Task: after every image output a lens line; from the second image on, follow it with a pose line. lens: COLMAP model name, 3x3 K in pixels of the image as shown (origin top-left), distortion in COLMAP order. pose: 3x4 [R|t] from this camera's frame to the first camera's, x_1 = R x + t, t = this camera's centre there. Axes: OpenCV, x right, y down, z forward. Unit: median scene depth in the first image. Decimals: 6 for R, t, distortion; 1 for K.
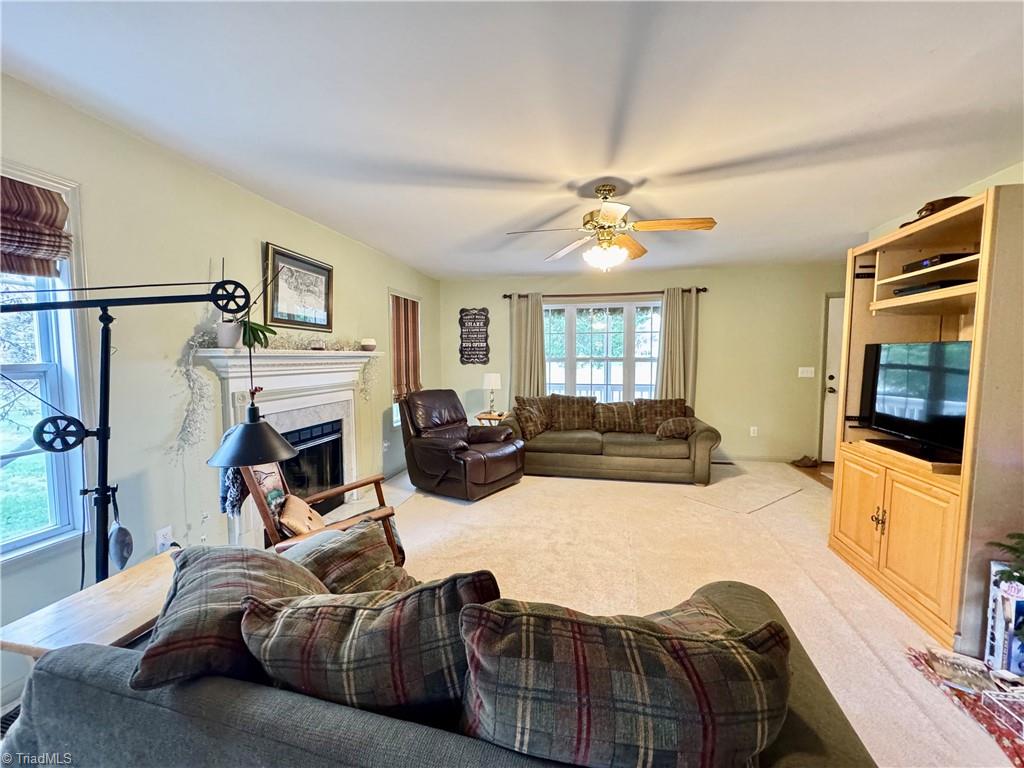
lens RADIAL K [[409.7, 0, 506.2], [0, 409.7, 381.9], [0, 0, 1]] dist [-0.001606, 0.000863]
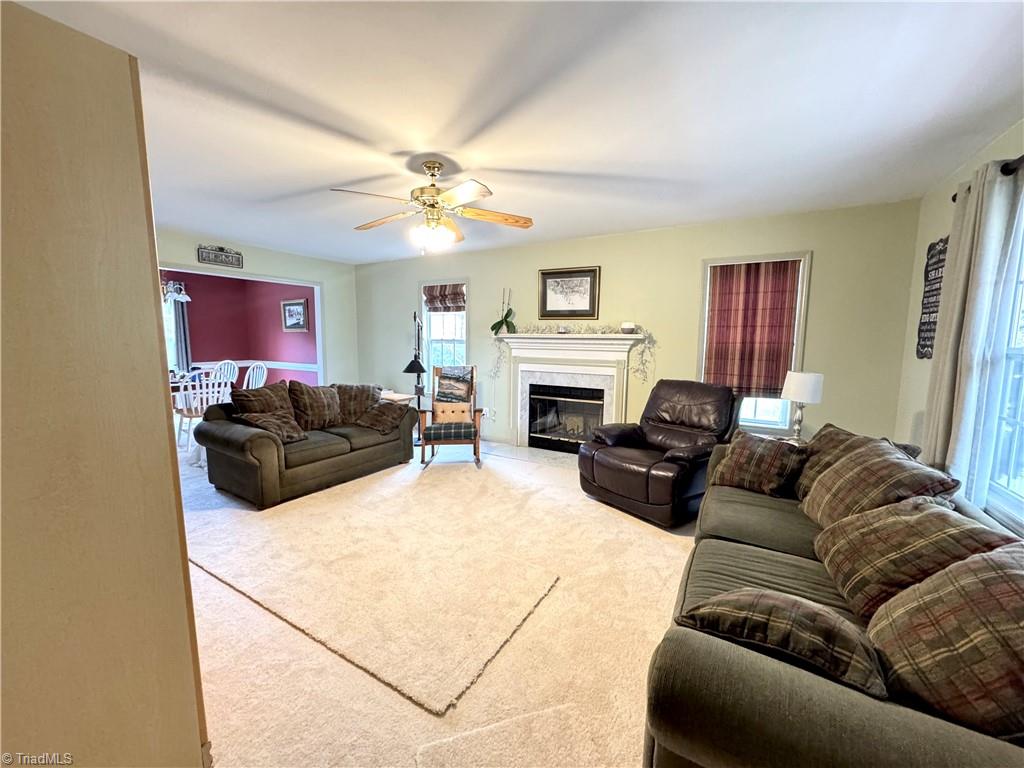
lens RADIAL K [[409.7, 0, 509.8], [0, 409.7, 382.5], [0, 0, 1]] dist [-0.001606, 0.000863]
pose [[-0.315405, 0.104229, -0.943216, 0.908004], [-0.068577, 0.988848, 0.132203, -0.079378], [0.946476, 0.106380, -0.304739, 1.195037]]
